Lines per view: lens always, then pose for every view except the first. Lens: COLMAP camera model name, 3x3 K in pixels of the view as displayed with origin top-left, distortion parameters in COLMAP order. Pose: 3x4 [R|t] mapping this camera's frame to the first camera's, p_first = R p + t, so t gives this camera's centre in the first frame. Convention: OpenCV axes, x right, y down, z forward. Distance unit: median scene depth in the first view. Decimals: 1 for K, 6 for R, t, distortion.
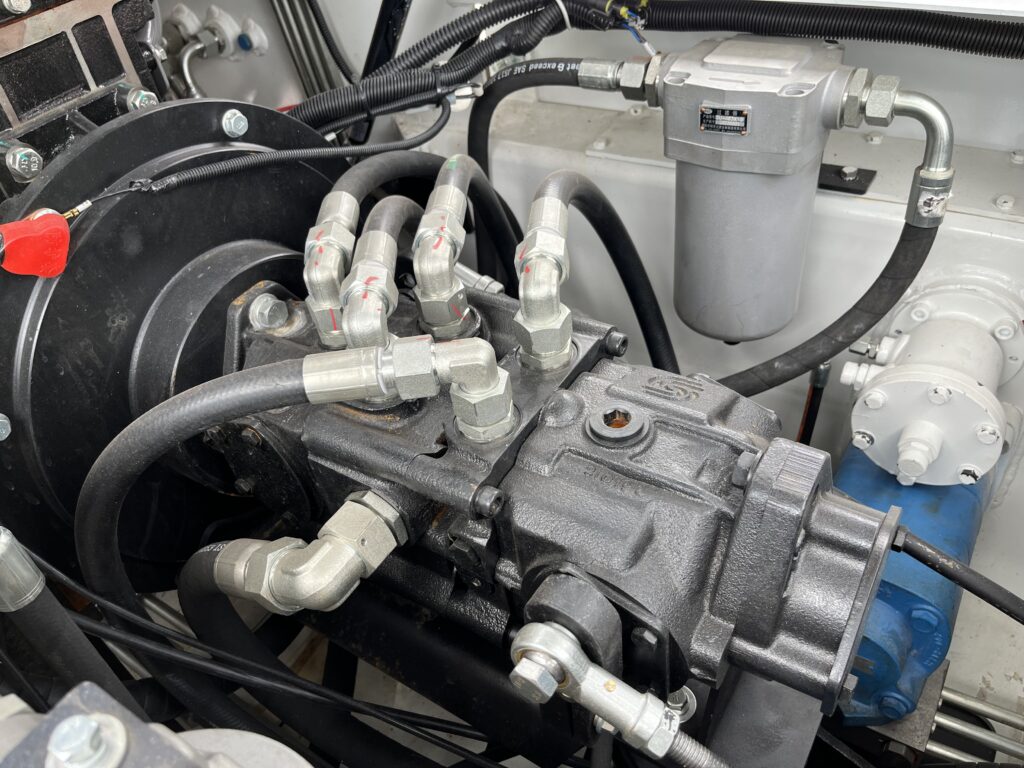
lens RADIAL K [[782.7, 0, 512.0], [0, 782.7, 384.0], [0, 0, 1]] dist [0.065403, -0.100615]
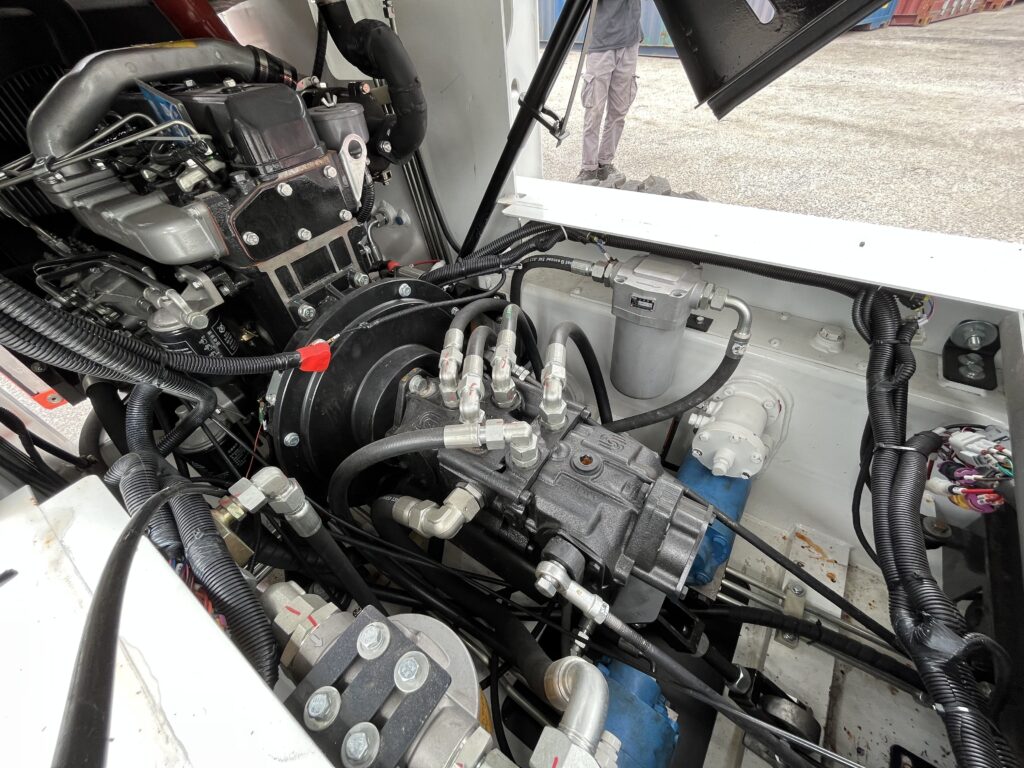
lens RADIAL K [[412.3, 0, 512.0], [0, 412.3, 384.0], [0, 0, 1]] dist [0.000700, 0.000025]
pose [[0.998662, 0.051670, 0.001939, -0.067065], [-0.051698, 0.997133, 0.055250, -0.175399], [0.000921, -0.055276, 0.998471, -0.095928]]
